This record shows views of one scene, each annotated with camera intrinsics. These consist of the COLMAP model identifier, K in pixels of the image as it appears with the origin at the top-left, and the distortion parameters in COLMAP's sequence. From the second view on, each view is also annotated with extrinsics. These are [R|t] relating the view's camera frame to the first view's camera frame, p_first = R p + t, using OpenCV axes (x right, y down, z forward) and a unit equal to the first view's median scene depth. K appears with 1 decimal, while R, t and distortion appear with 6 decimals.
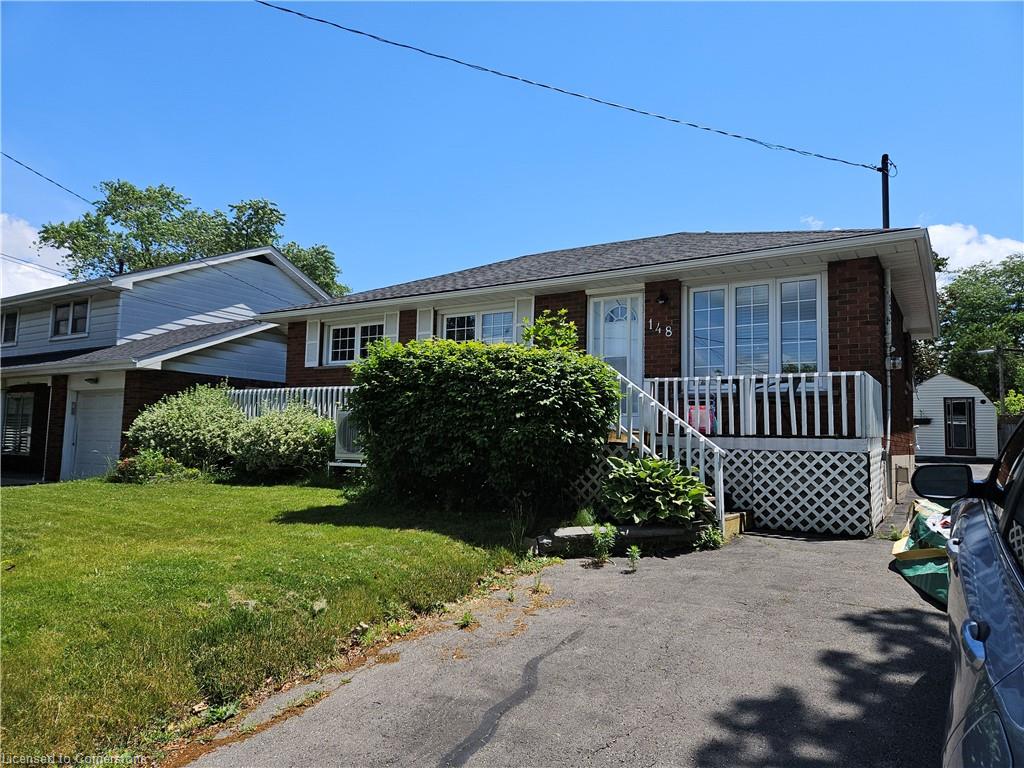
lens RADIAL K [[685.5, 0, 511.1], [0, 685.5, 382.3], [0, 0, 1]] dist [0.043981, 0.000416]
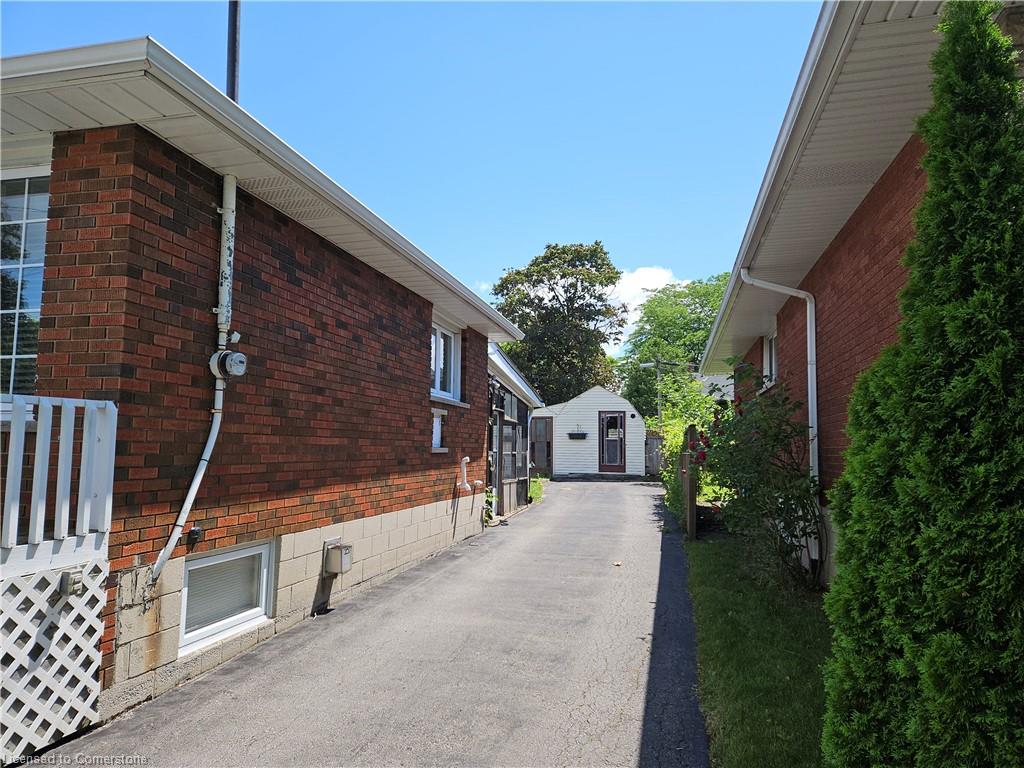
lens RADIAL K [[685.5, 0, 511.1], [0, 685.5, 386.4], [0, 0, 1]] dist [0.043981, 0.000416]
pose [[0.944240, 0.015262, 0.328904, 0.209067], [-0.013970, 0.999883, -0.006293, -0.004303], [-0.328961, 0.001347, 0.944342, 0.169792]]
